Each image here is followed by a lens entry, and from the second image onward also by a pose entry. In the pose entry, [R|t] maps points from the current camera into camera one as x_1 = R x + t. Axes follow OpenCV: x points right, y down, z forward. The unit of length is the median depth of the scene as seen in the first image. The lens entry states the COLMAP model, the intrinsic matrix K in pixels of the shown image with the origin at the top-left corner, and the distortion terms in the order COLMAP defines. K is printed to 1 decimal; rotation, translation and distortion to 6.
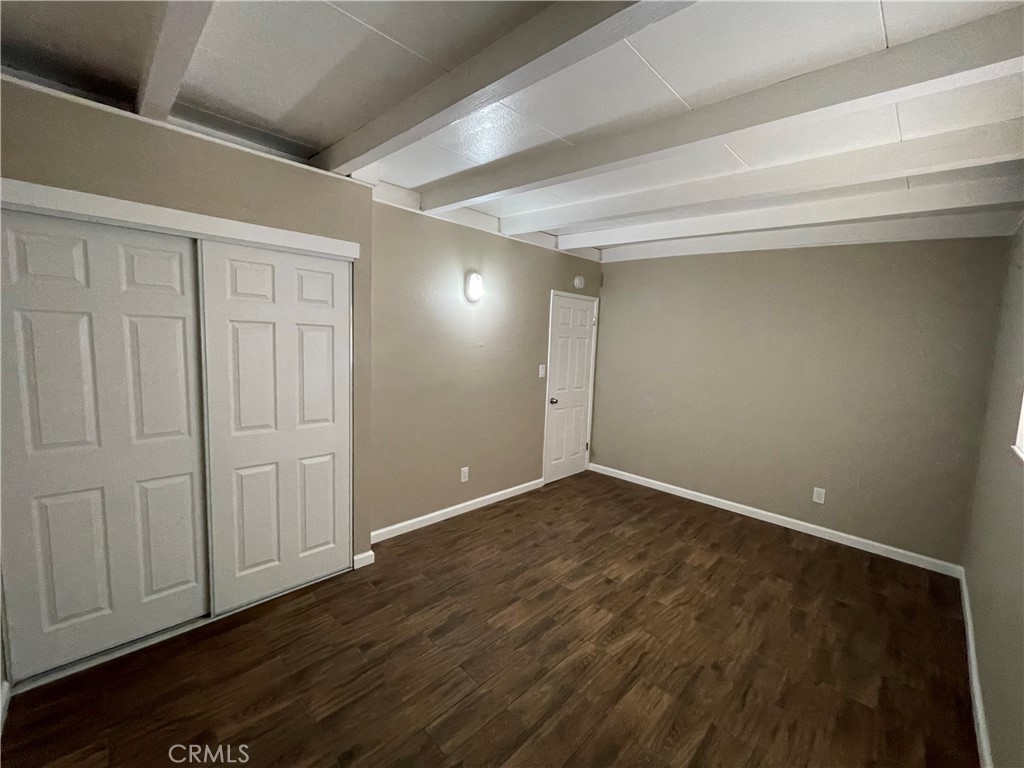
lens RADIAL K [[417.0, 0, 511.0], [0, 417.0, 381.3], [0, 0, 1]] dist [0.000133, -0.000561]
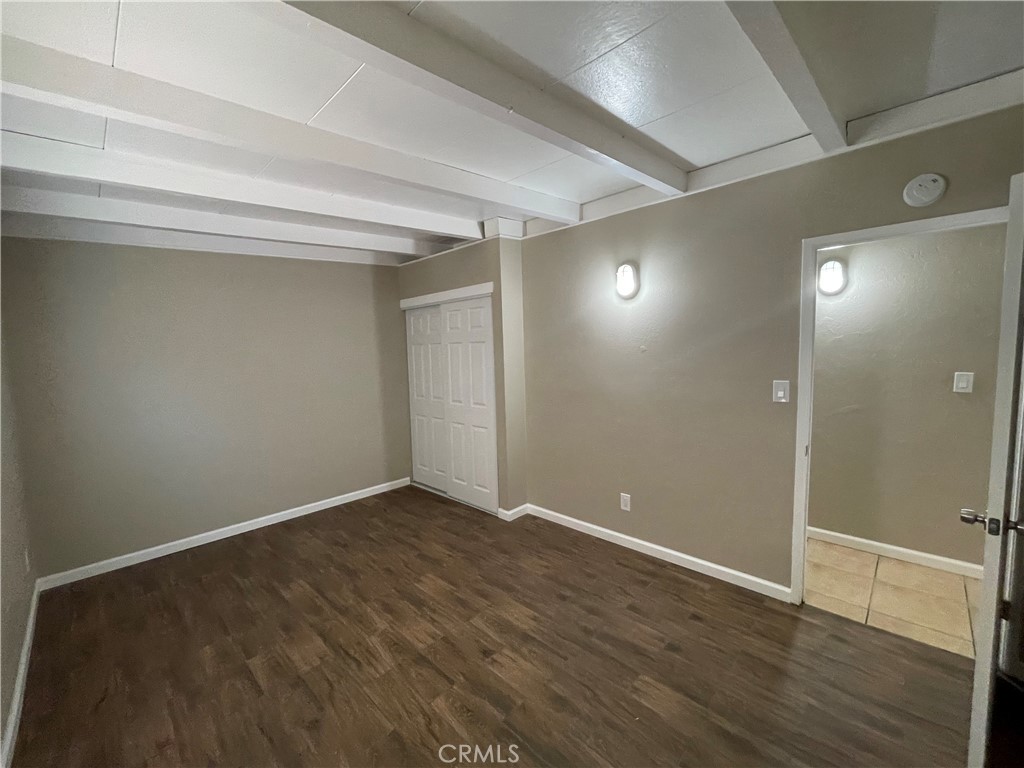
lens RADIAL K [[417.0, 0, 512.6], [0, 417.0, 382.3], [0, 0, 1]] dist [0.000133, -0.000561]
pose [[0.014432, 0.045385, -0.998865, 1.073373], [-0.068450, 0.996671, 0.044296, -0.061888], [0.997550, 0.067733, 0.017490, 1.091783]]
